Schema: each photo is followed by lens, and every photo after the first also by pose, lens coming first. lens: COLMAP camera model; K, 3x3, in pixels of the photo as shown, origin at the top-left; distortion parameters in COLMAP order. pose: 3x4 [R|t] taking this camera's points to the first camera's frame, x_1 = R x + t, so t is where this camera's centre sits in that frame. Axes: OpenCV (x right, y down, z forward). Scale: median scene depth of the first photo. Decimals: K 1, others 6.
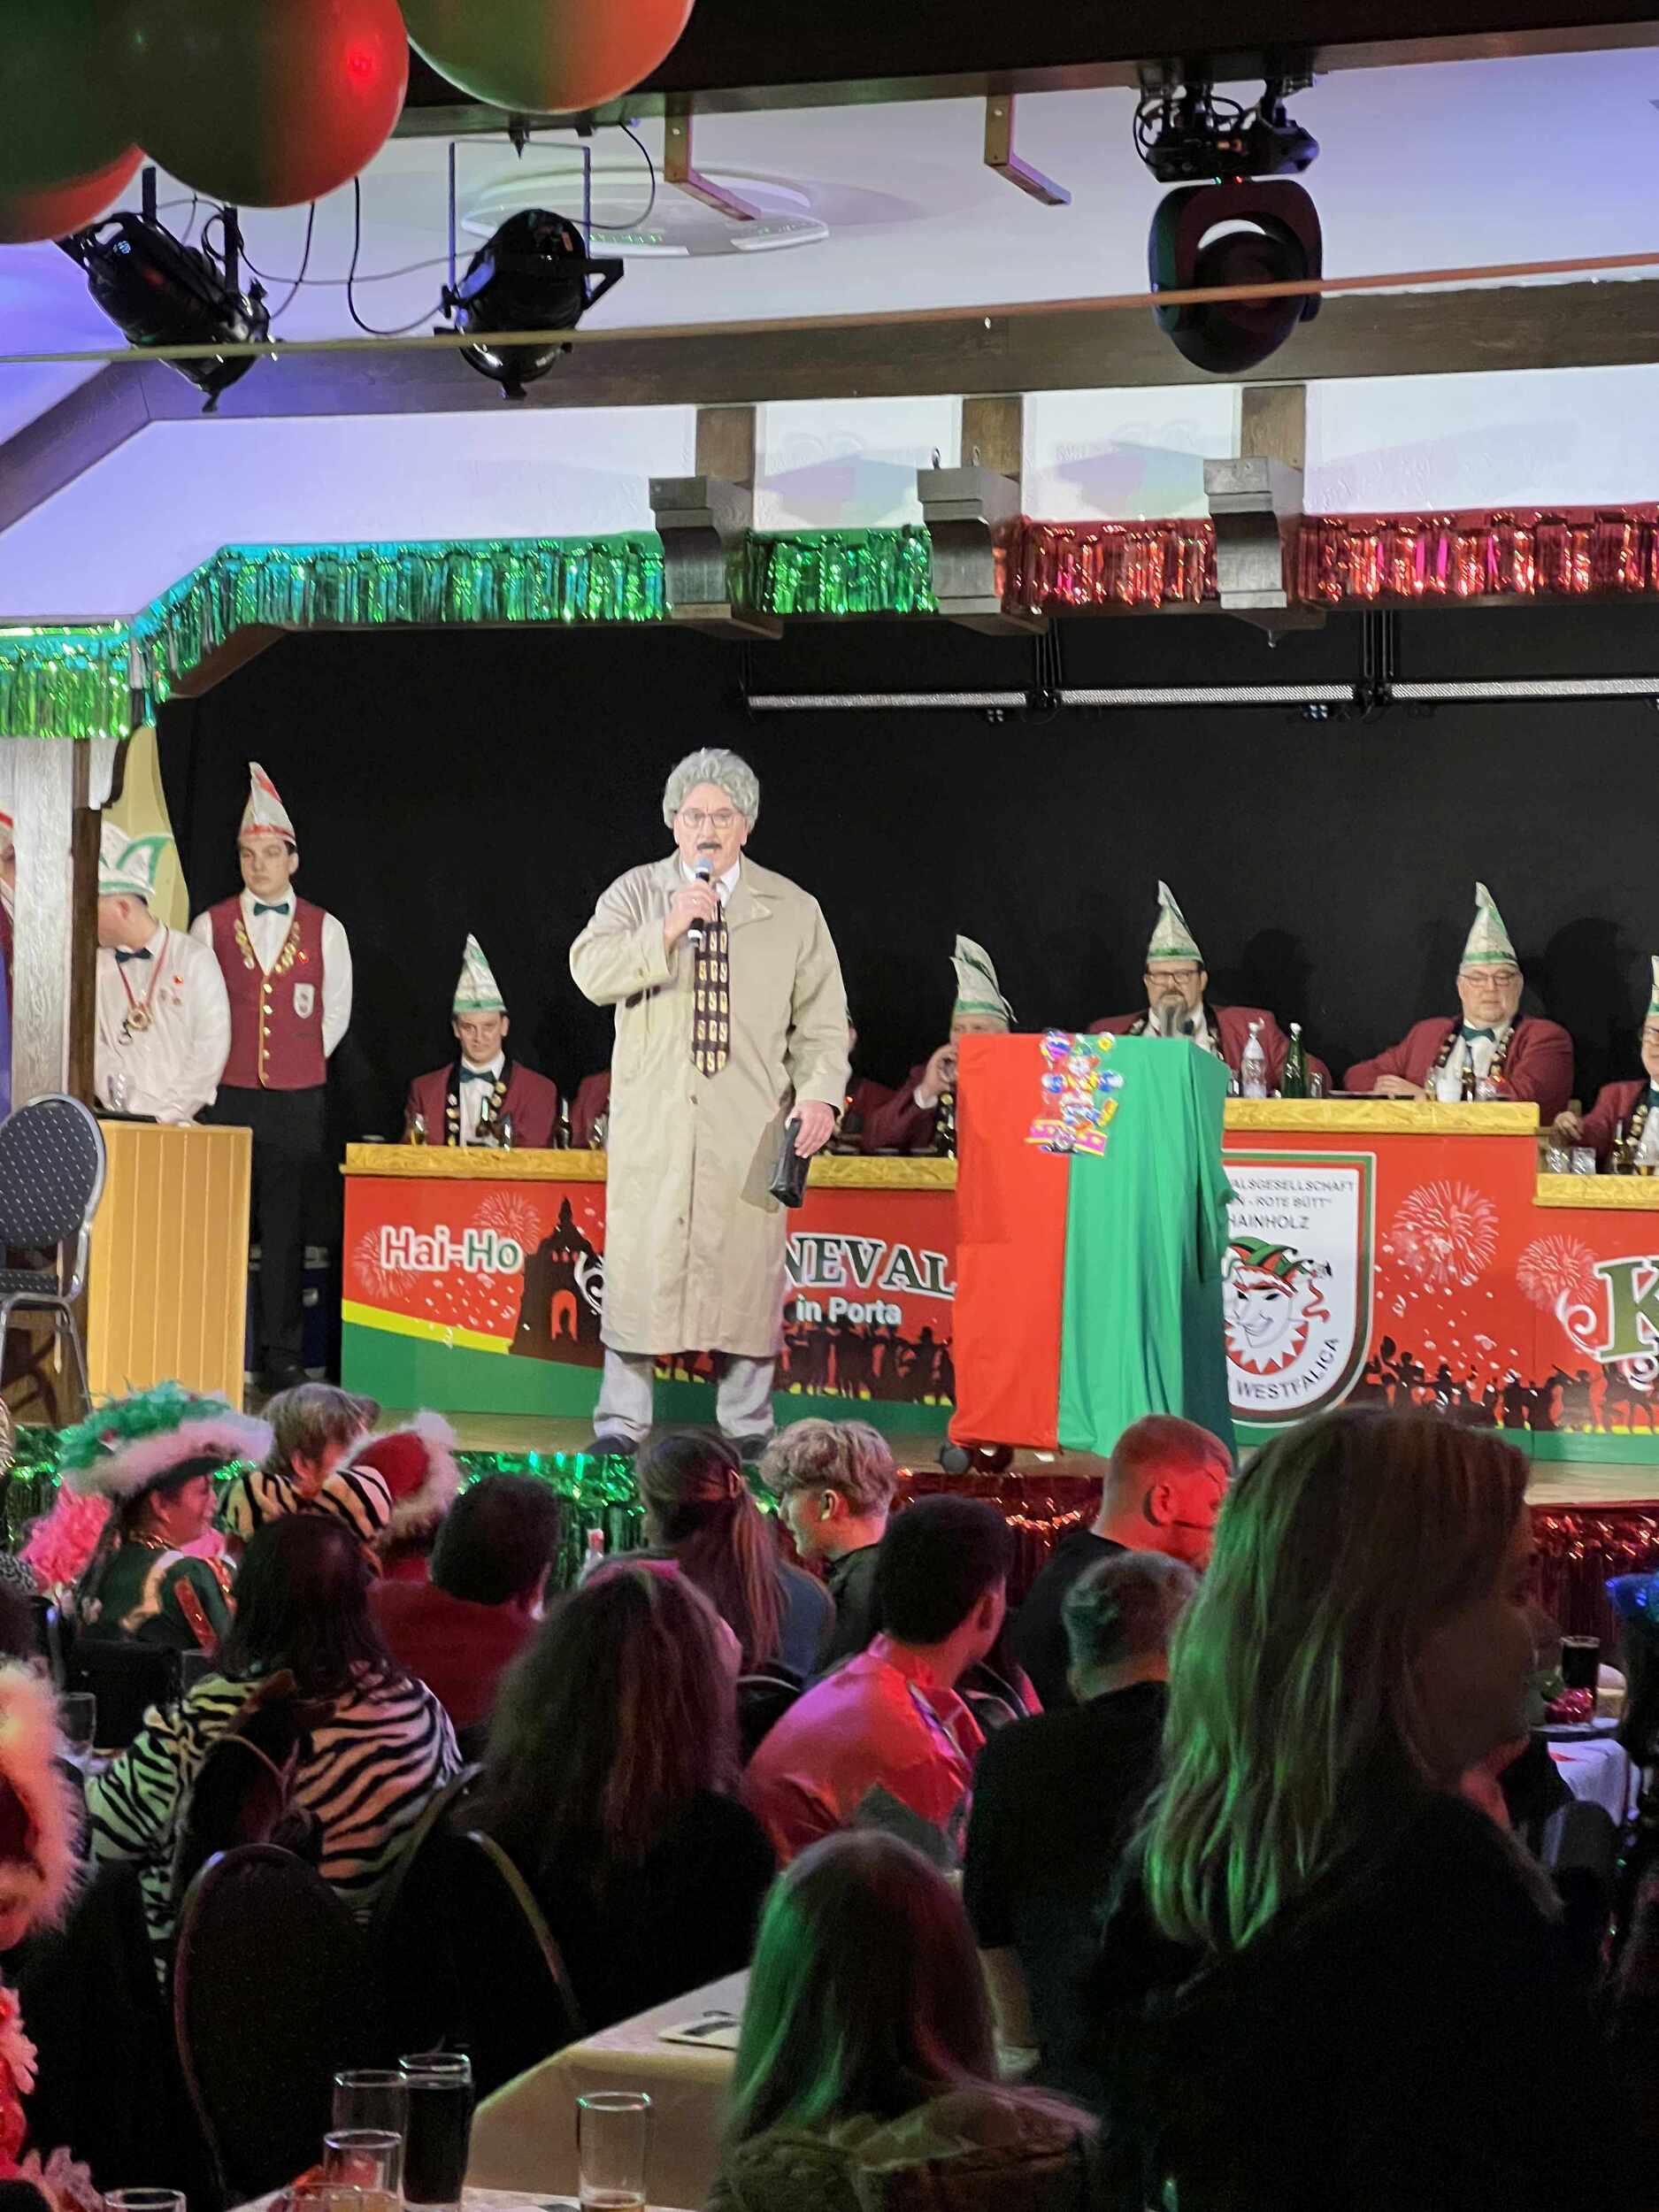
lens RADIAL K [[5517.0, 0, 829.5], [0, 5517.0, 1106.0], [0, 0, 1]] dist [-0.305085, 19.550255]
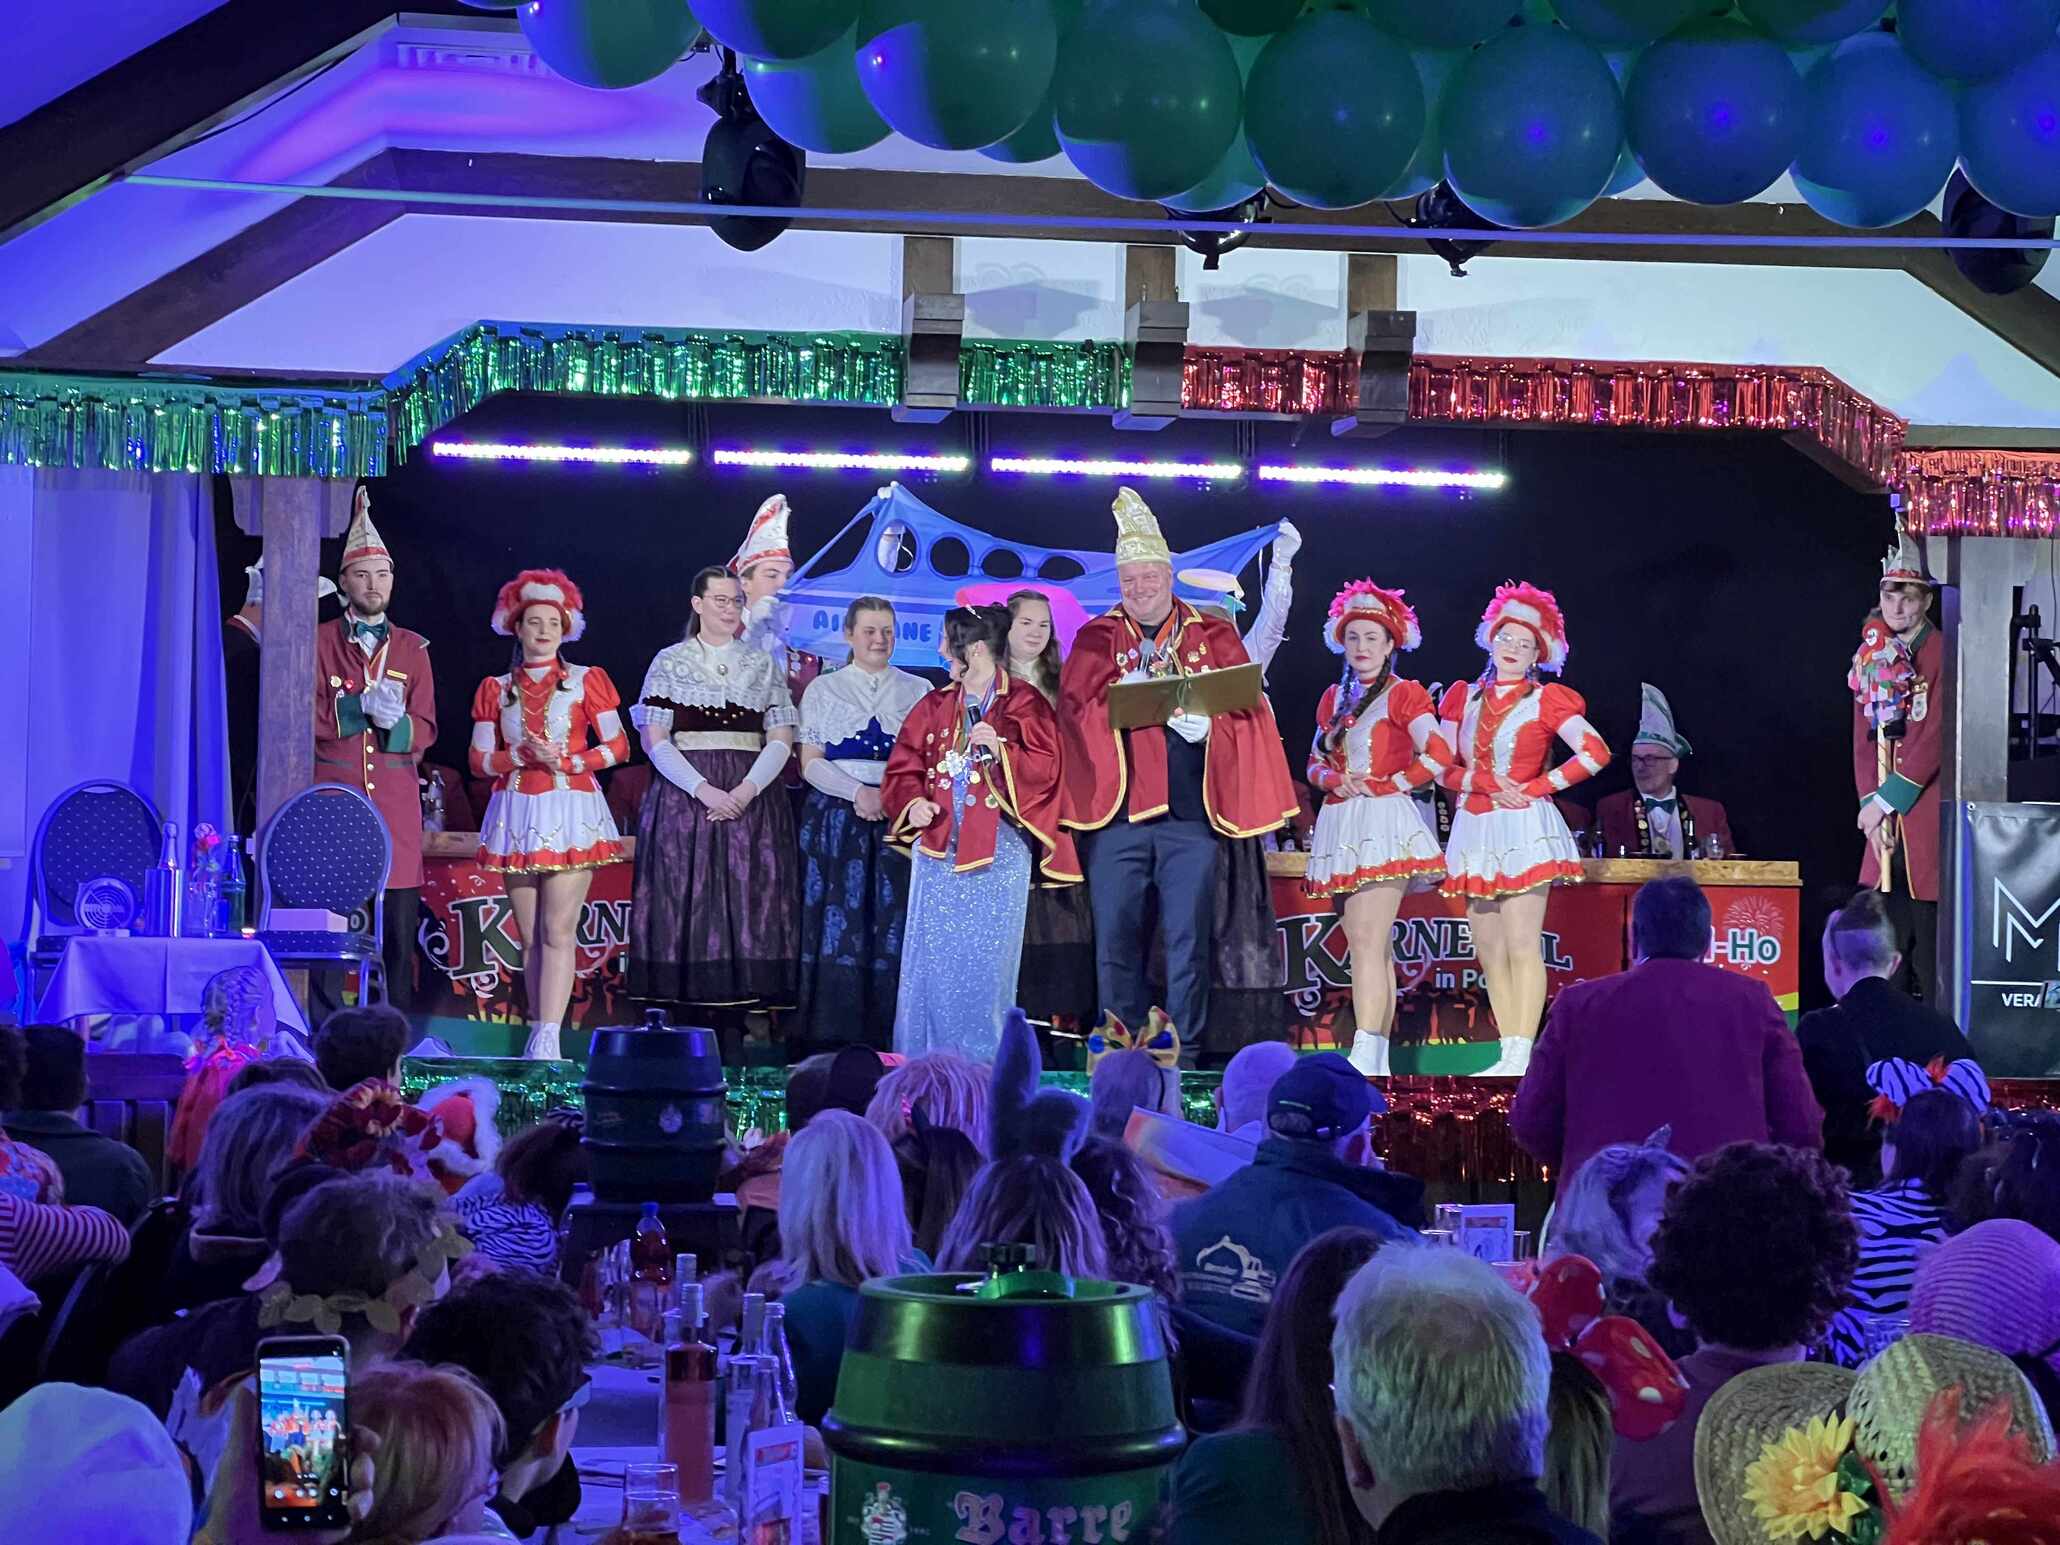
lens RADIAL K [[5137.9, 0, 1030.0], [0, 5137.9, 772.5], [0, 0, 1]] dist [-0.305085, 19.550255]
pose [[0.874067, 0.002290, 0.485800, -0.483794], [-0.007464, 0.999934, 0.008716, -0.015367], [-0.485748, -0.011245, 0.874027, -0.015688]]
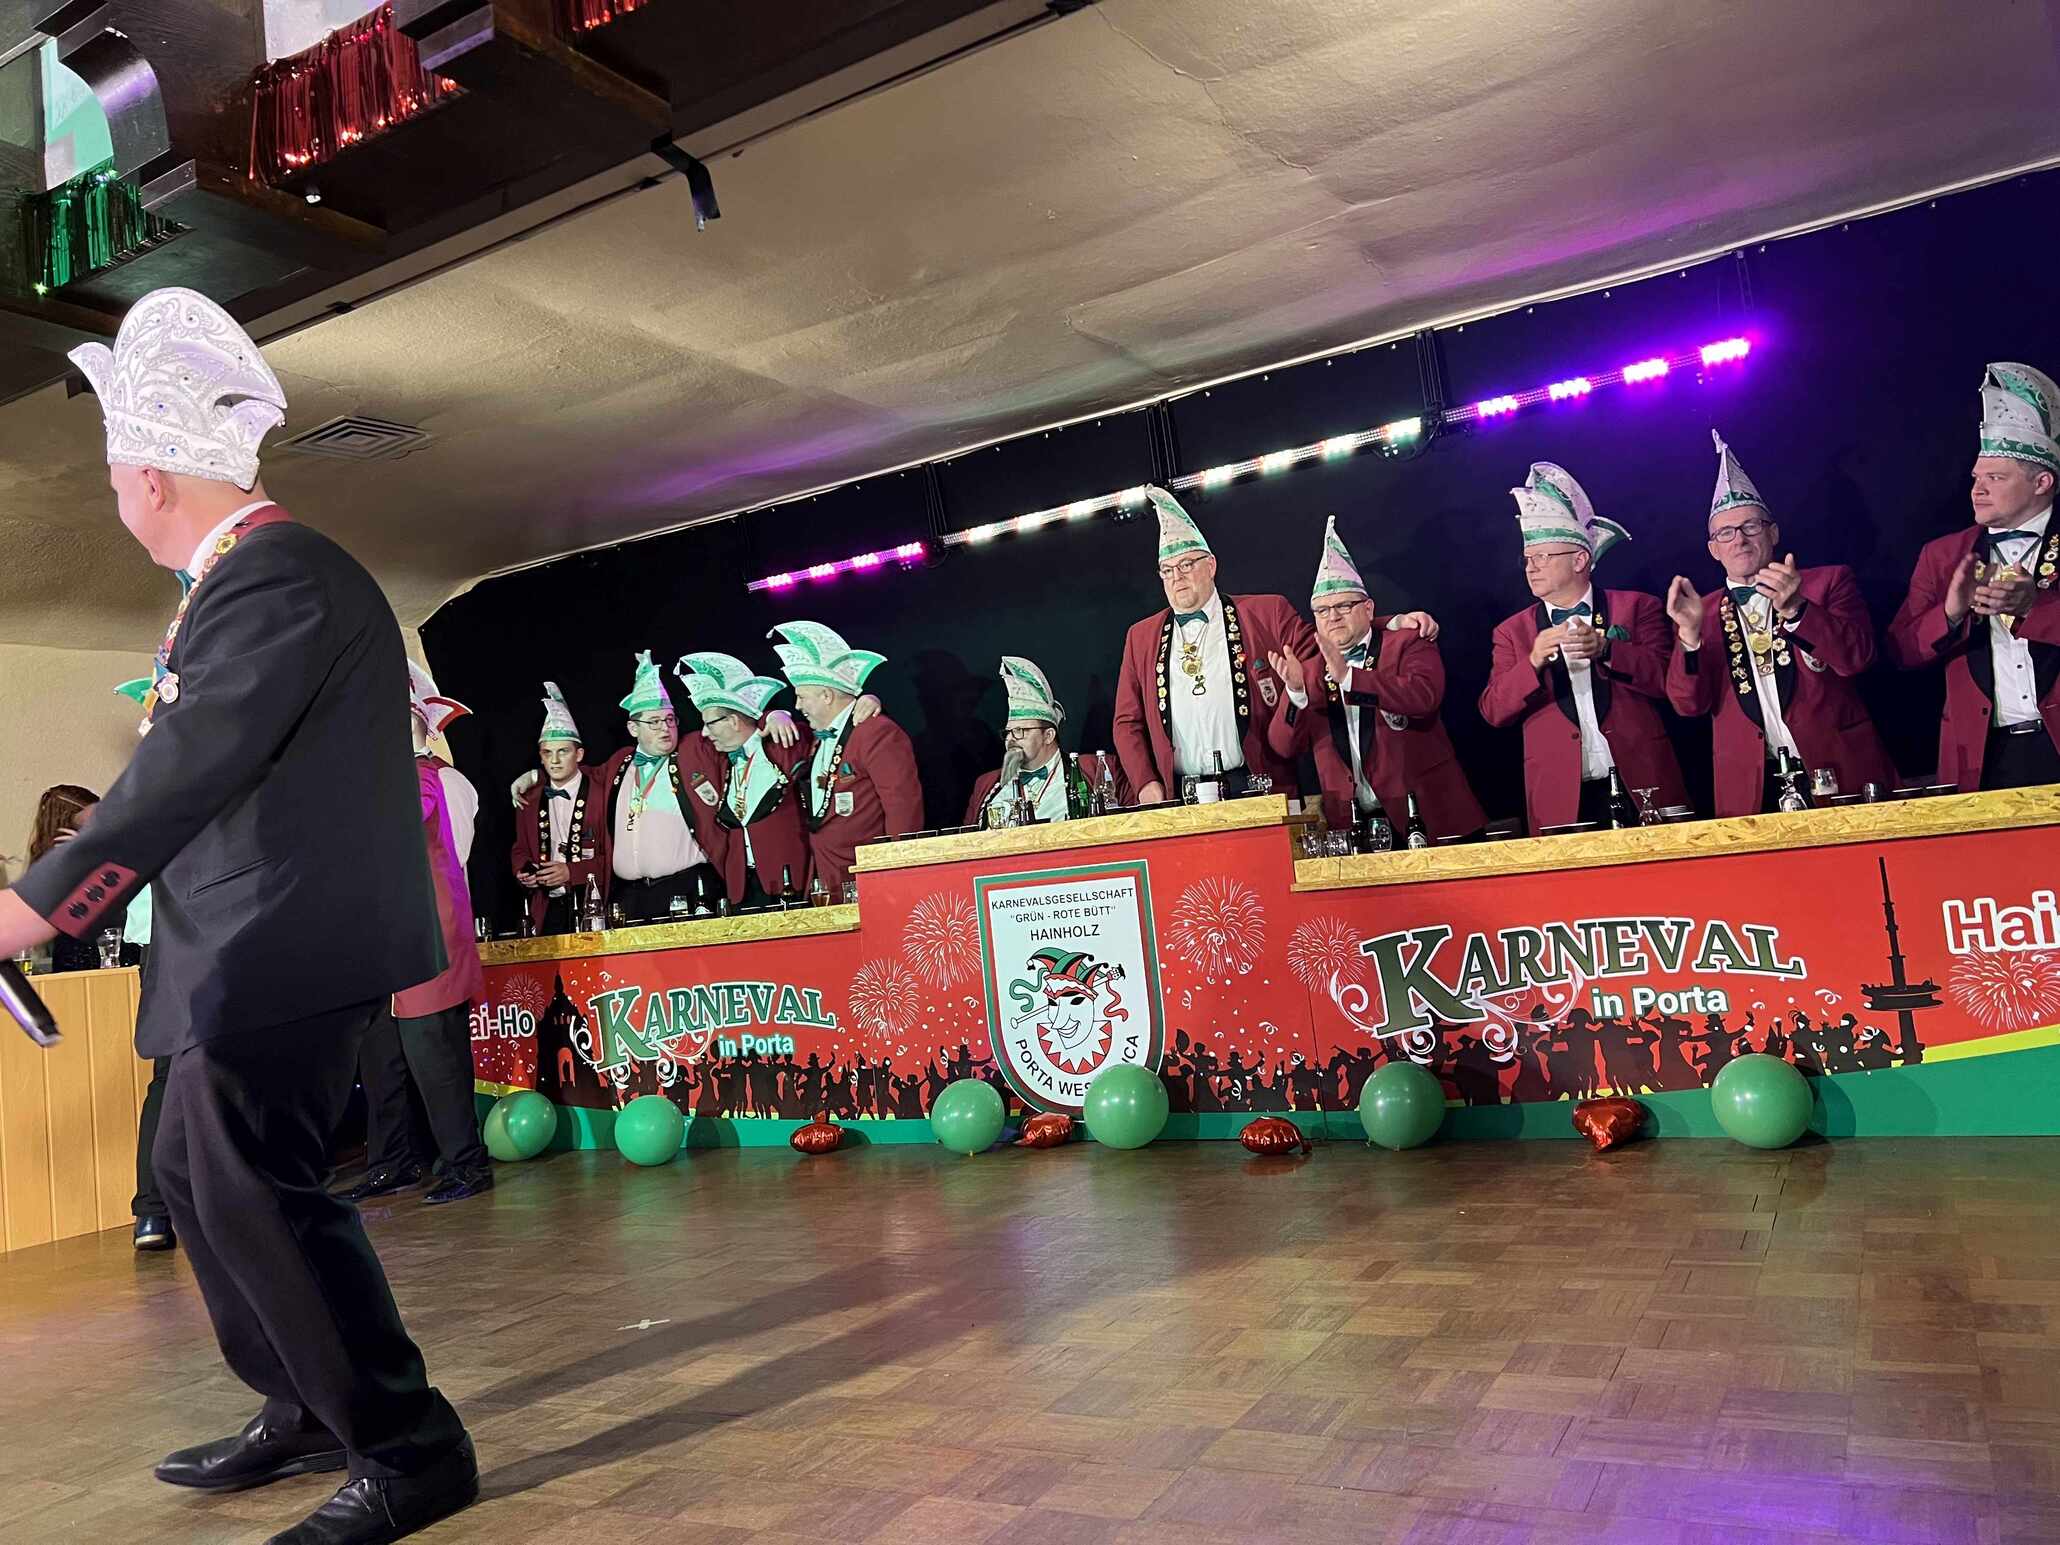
lens RADIAL K [[1548.8, 0, 1040.5], [0, 1548.8, 760.4], [0, 0, 1]] dist [0.124779, -0.147890]
pose [[0.977344, -0.139199, -0.159443, 0.129447], [0.130632, 0.989423, -0.063063, 0.005866], [0.166535, 0.040806, 0.985191, 0.695676]]
